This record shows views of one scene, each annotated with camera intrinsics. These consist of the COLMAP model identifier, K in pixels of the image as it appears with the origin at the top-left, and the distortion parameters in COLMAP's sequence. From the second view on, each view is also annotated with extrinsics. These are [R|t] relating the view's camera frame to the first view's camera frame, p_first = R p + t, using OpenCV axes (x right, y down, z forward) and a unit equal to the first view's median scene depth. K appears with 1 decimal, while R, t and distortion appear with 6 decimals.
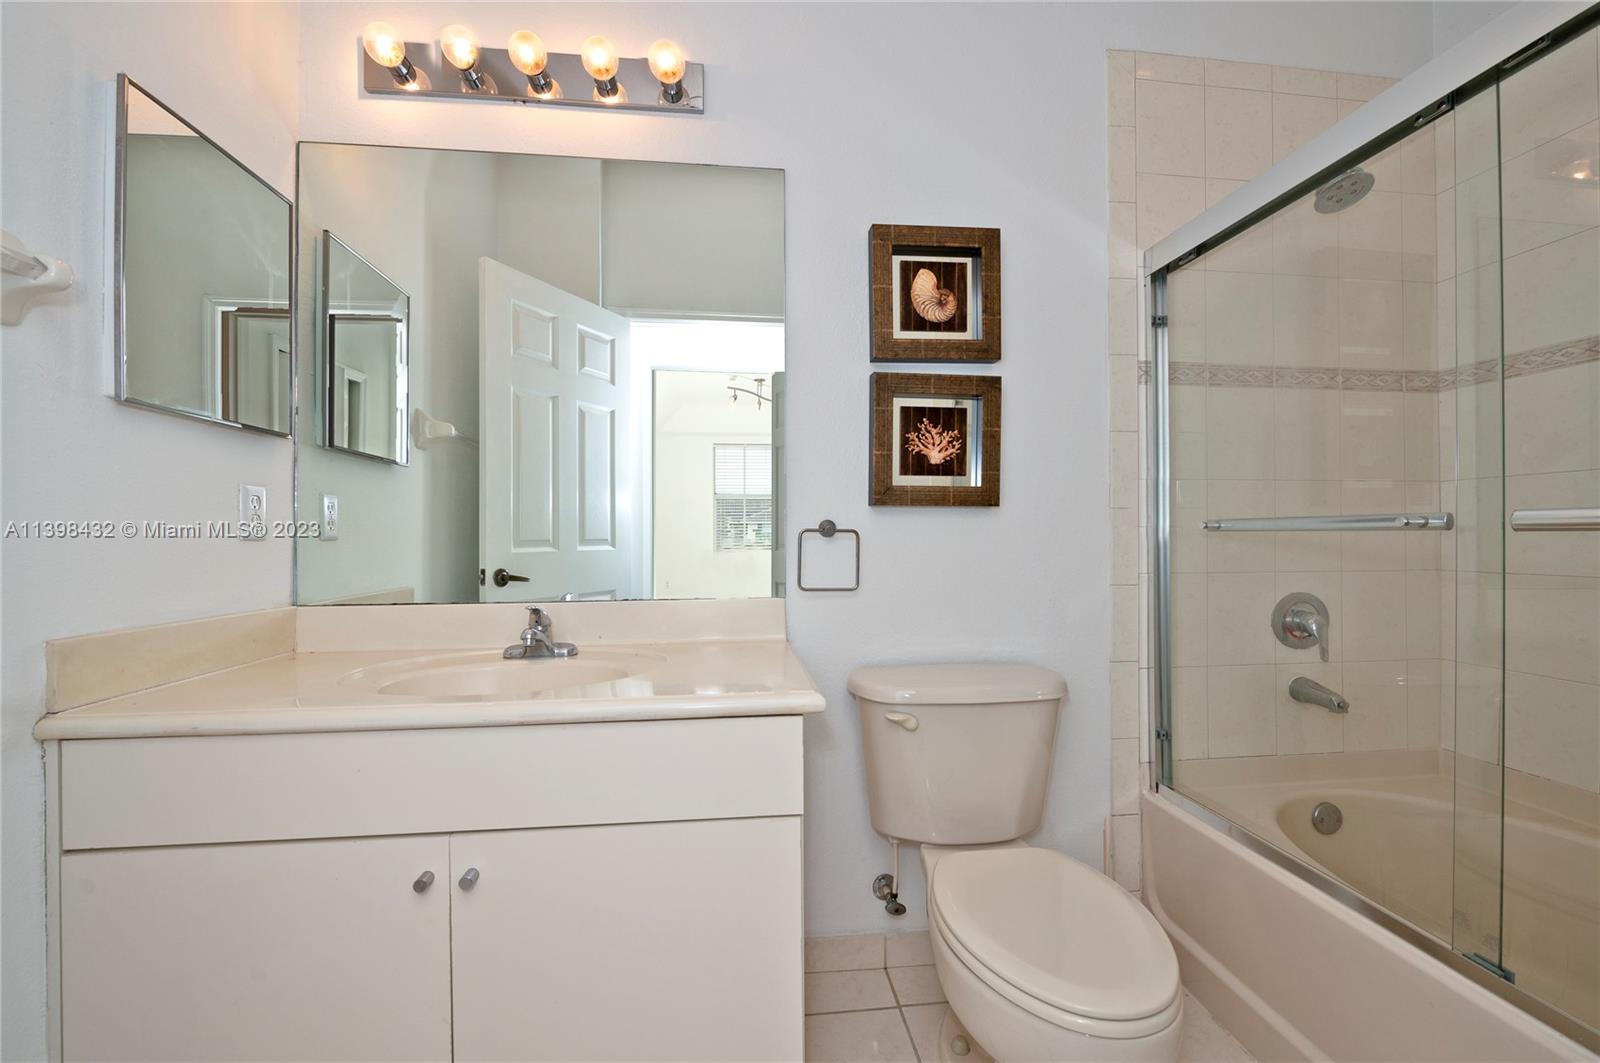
lens RADIAL K [[651.8, 0, 795.5], [0, 651.8, 536.0], [0, 0, 1]] dist [0.004432, 0.000244]
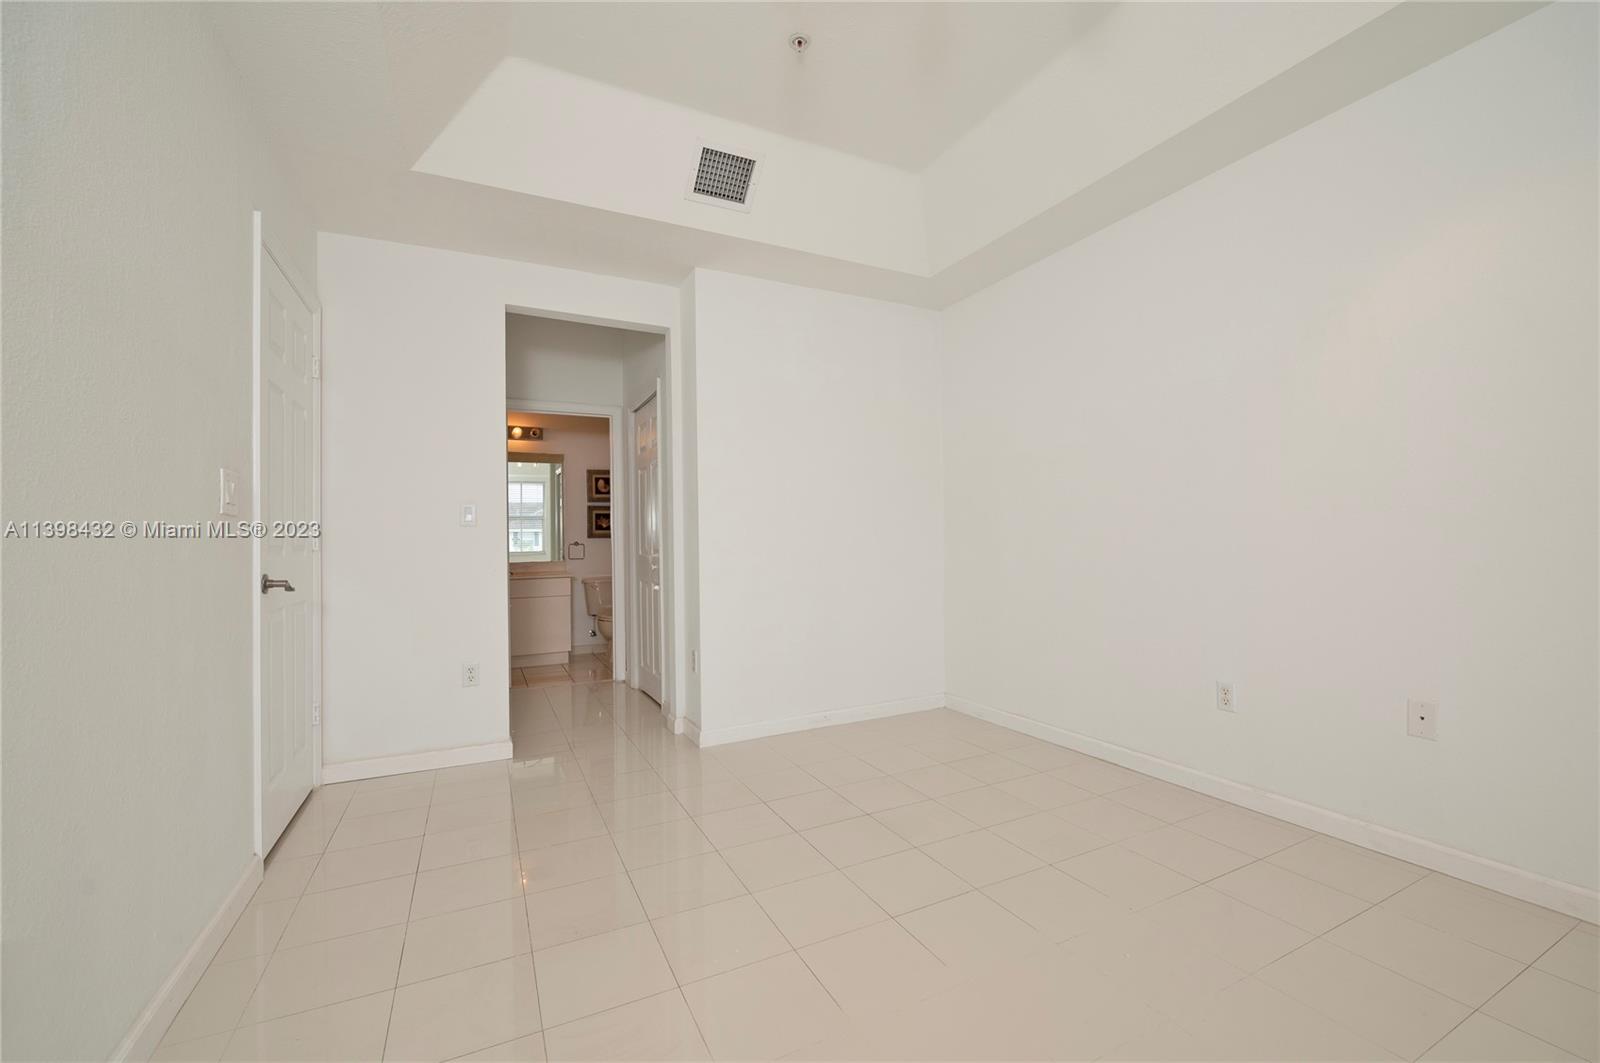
lens RADIAL K [[651.8, 0, 795.5], [0, 651.8, 536.0], [0, 0, 1]] dist [0.004432, 0.000244]
pose [[0.935895, -0.006825, 0.352213, -0.102257], [0.008728, 0.999955, -0.003817, -0.030742], [-0.352171, 0.006646, 0.935912, -3.230385]]
